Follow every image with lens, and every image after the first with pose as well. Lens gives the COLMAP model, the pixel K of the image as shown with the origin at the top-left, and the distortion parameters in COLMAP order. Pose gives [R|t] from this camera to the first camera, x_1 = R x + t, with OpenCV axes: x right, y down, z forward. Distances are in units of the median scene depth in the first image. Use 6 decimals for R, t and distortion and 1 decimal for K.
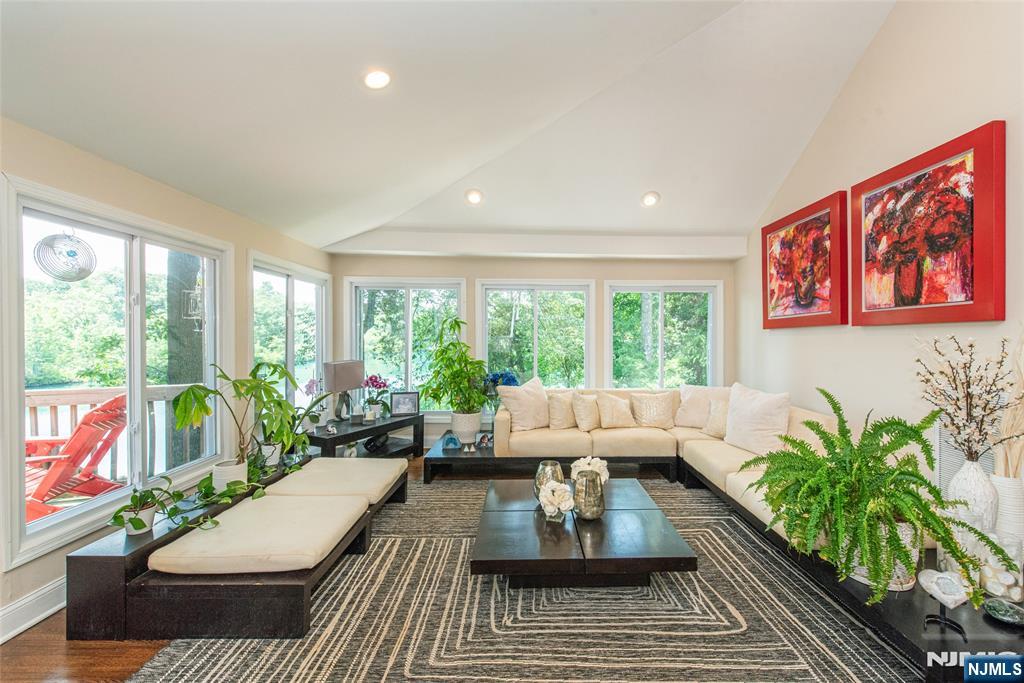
lens RADIAL K [[395.7, 0, 522.9], [0, 395.7, 341.4], [0, 0, 1]] dist [-0.000631, -0.000048]
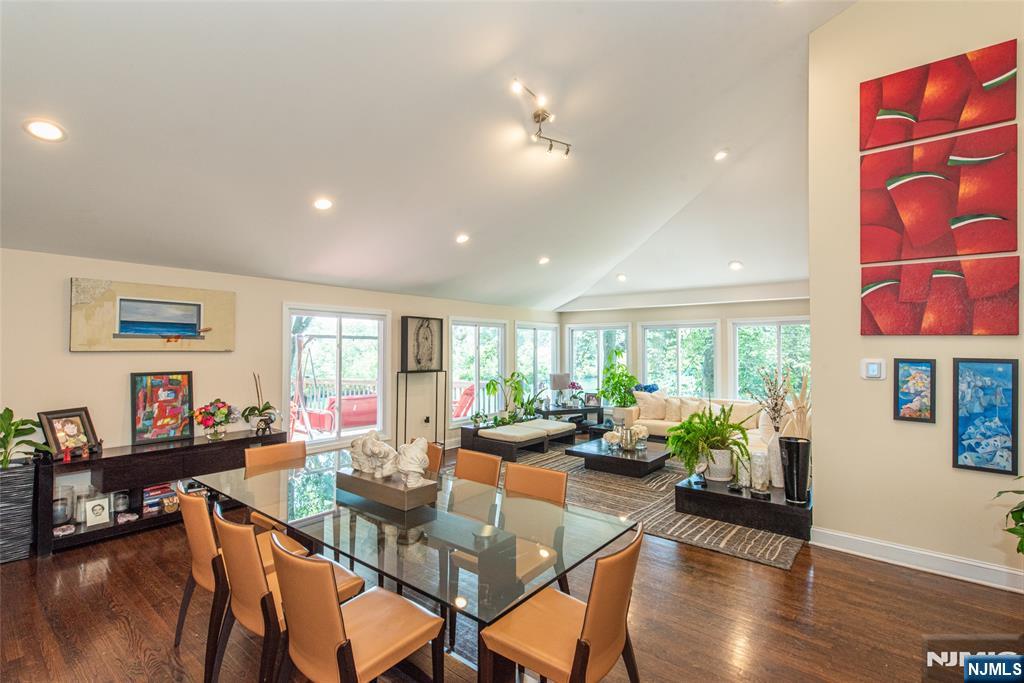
lens RADIAL K [[468.1, 0, 511.1], [0, 468.1, 341.7], [0, 0, 1]] dist [0.000341, -0.000011]
pose [[0.746957, -0.015819, -0.664684, 0.835764], [-0.007944, 0.999433, -0.032714, -0.024743], [0.664825, 0.029716, 0.746408, -0.783962]]
